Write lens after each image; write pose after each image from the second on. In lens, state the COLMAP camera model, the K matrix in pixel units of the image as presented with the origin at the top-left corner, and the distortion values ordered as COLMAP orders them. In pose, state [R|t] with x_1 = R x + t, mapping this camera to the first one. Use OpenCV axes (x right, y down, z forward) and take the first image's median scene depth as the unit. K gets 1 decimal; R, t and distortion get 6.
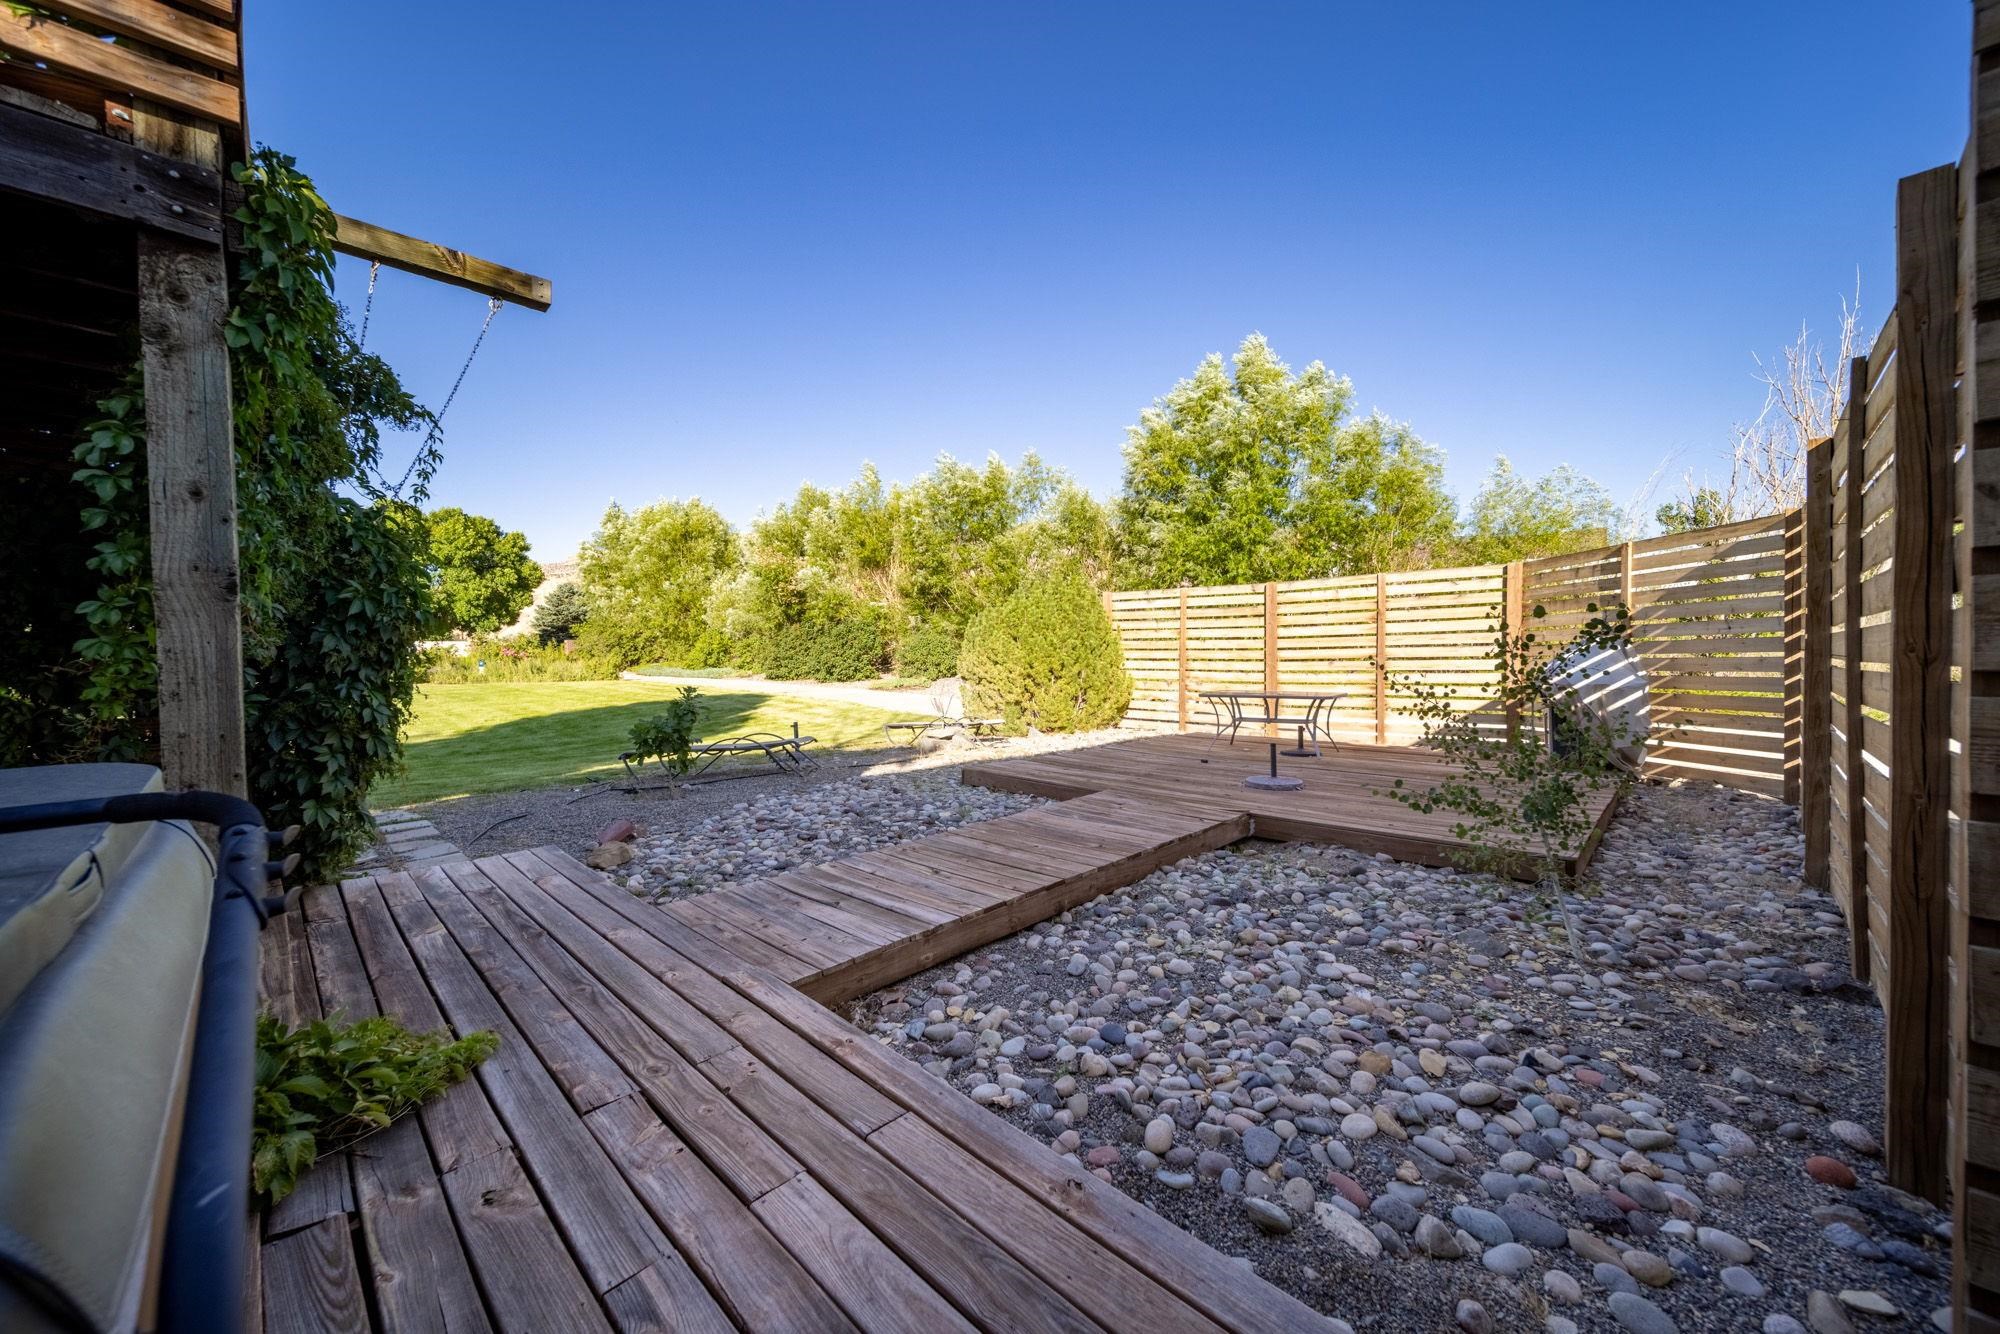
lens RADIAL K [[719.7, 0, 1003.3], [0, 719.7, 665.3], [0, 0, 1]] dist [0.008059, -0.000136]
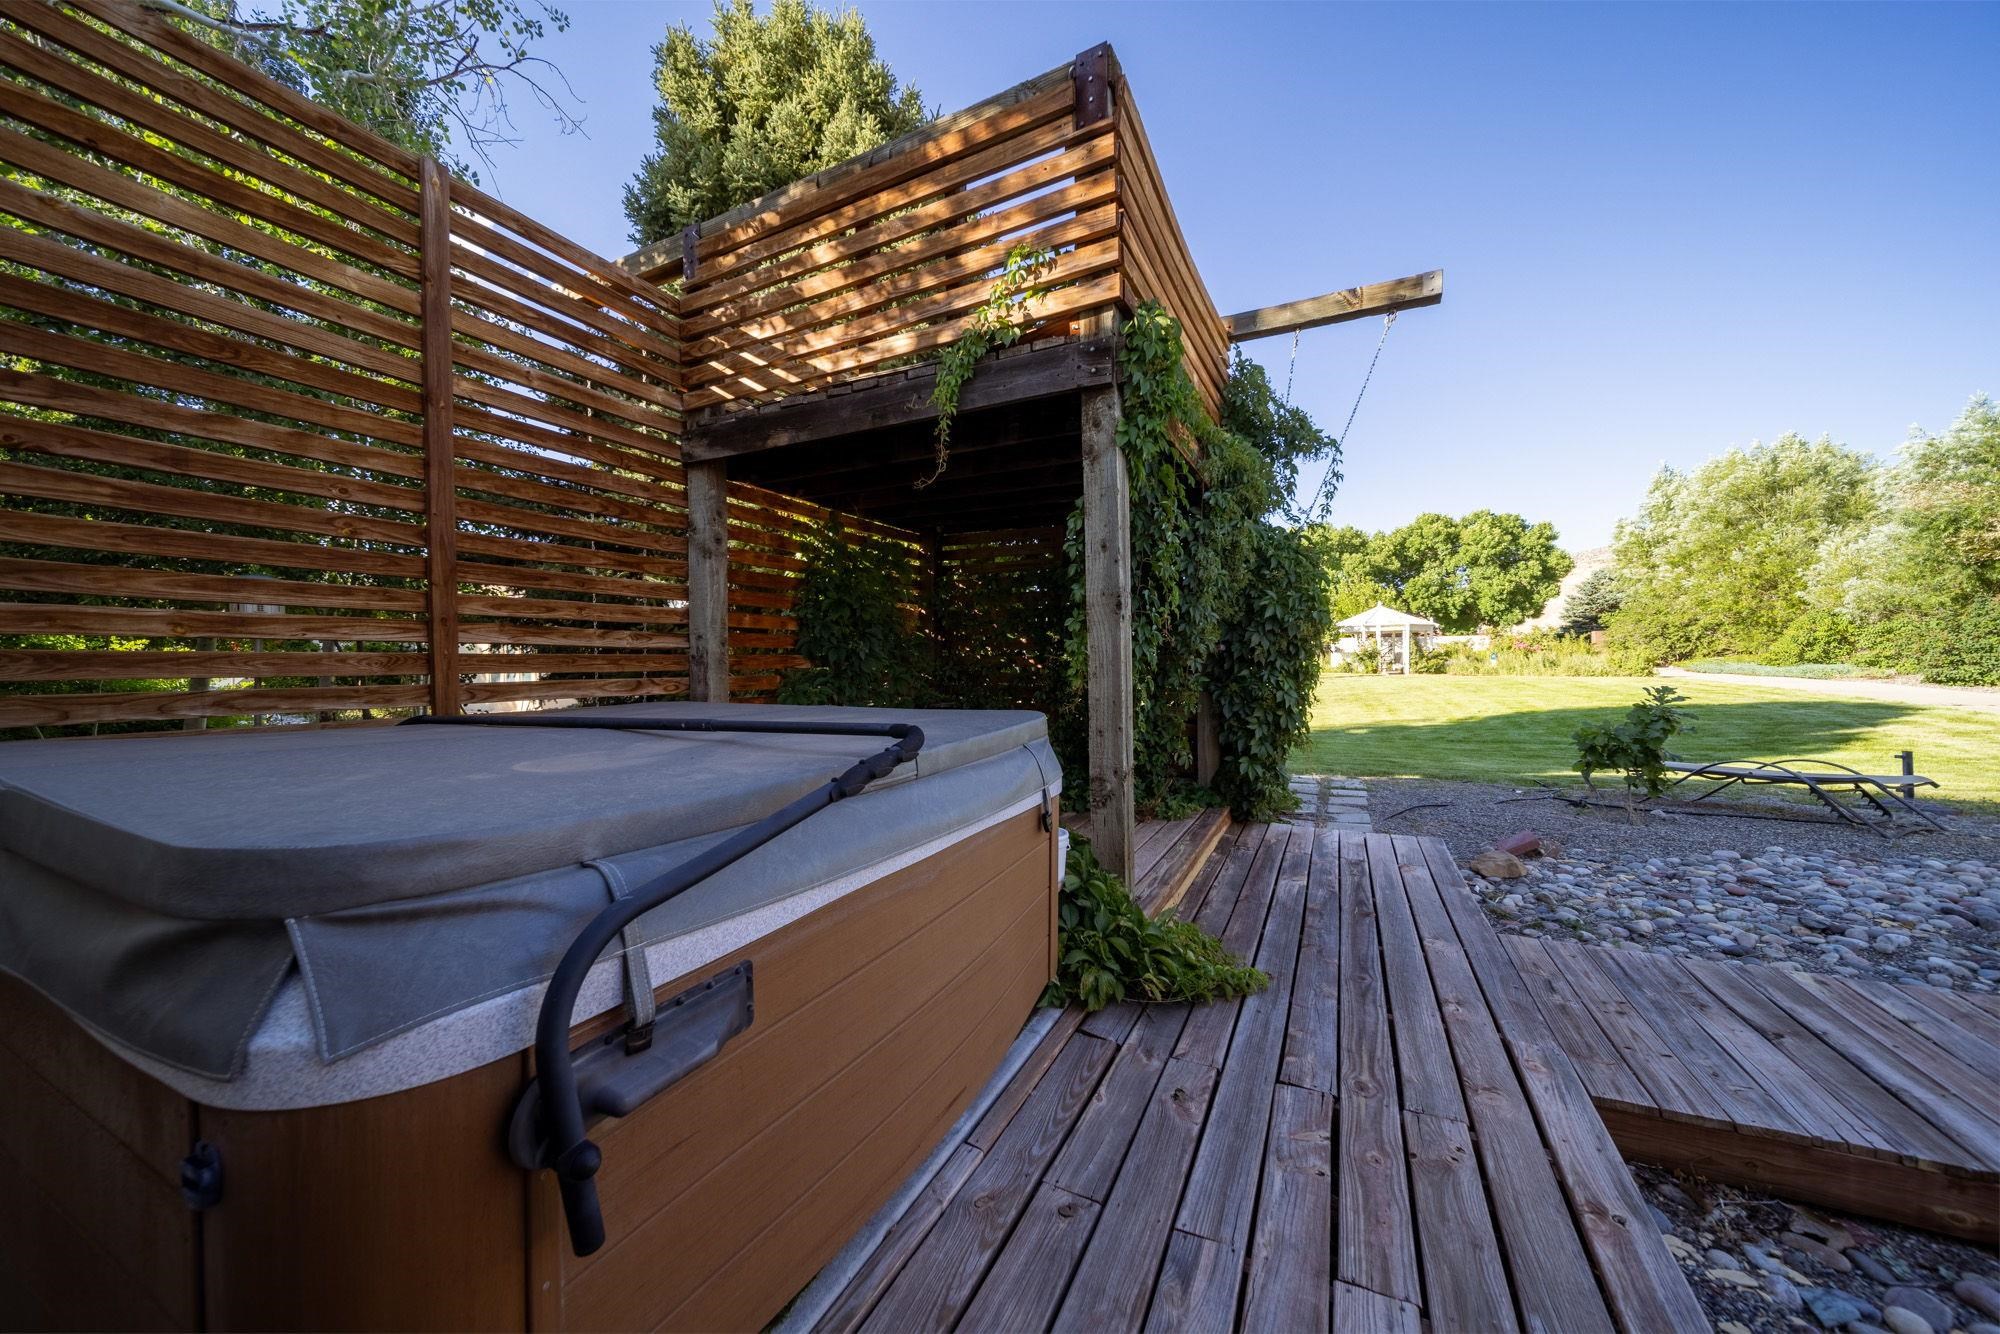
lens RADIAL K [[705.8, 0, 1006.5], [0, 705.8, 669.1], [0, 0, 1]] dist [0.002962, -0.000882]
pose [[0.318358, 0.022363, -0.947707, 0.128276], [-0.007709, 0.999750, 0.021001, -0.000828], [0.947939, 0.000620, 0.318451, 0.146390]]
